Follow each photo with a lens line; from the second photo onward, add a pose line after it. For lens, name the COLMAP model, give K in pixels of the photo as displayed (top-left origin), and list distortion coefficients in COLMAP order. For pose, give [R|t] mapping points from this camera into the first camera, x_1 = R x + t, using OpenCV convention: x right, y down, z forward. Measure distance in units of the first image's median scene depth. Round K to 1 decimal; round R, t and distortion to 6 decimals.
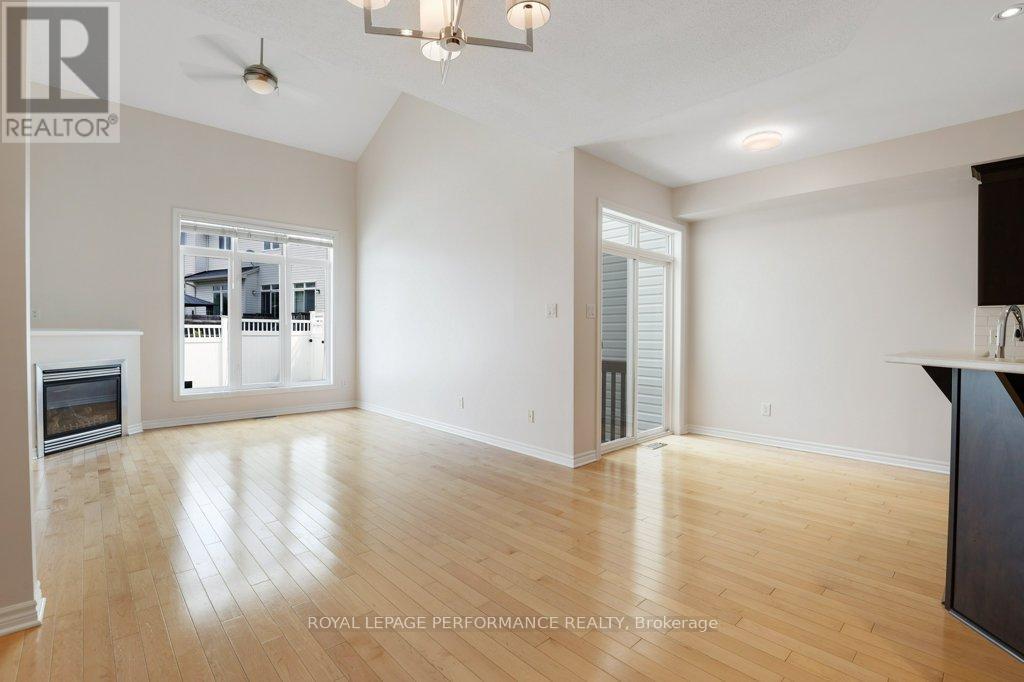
lens RADIAL K [[471.5, 0, 515.4], [0, 471.5, 332.5], [0, 0, 1]] dist [-0.023170, 0.002421]
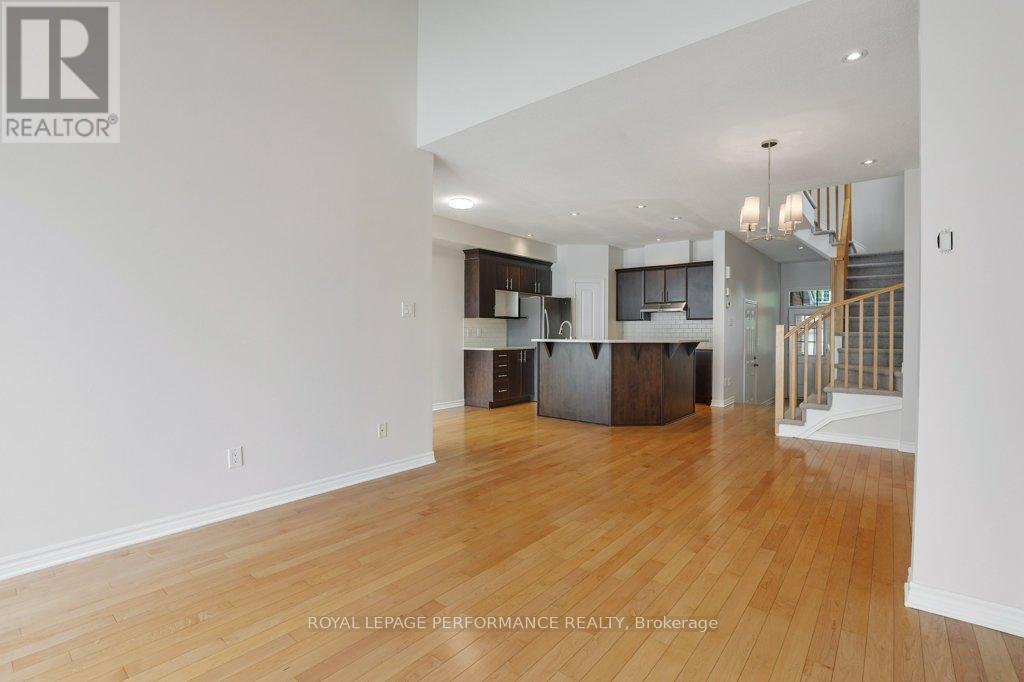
lens RADIAL K [[471.5, 0, 513.6], [0, 471.5, 339.2], [0, 0, 1]] dist [-0.023170, 0.002421]
pose [[-0.130889, -0.019969, 0.991196, -0.703882], [0.002295, 0.999788, 0.020446, -0.004616], [-0.991394, 0.004950, -0.130815, 0.730007]]
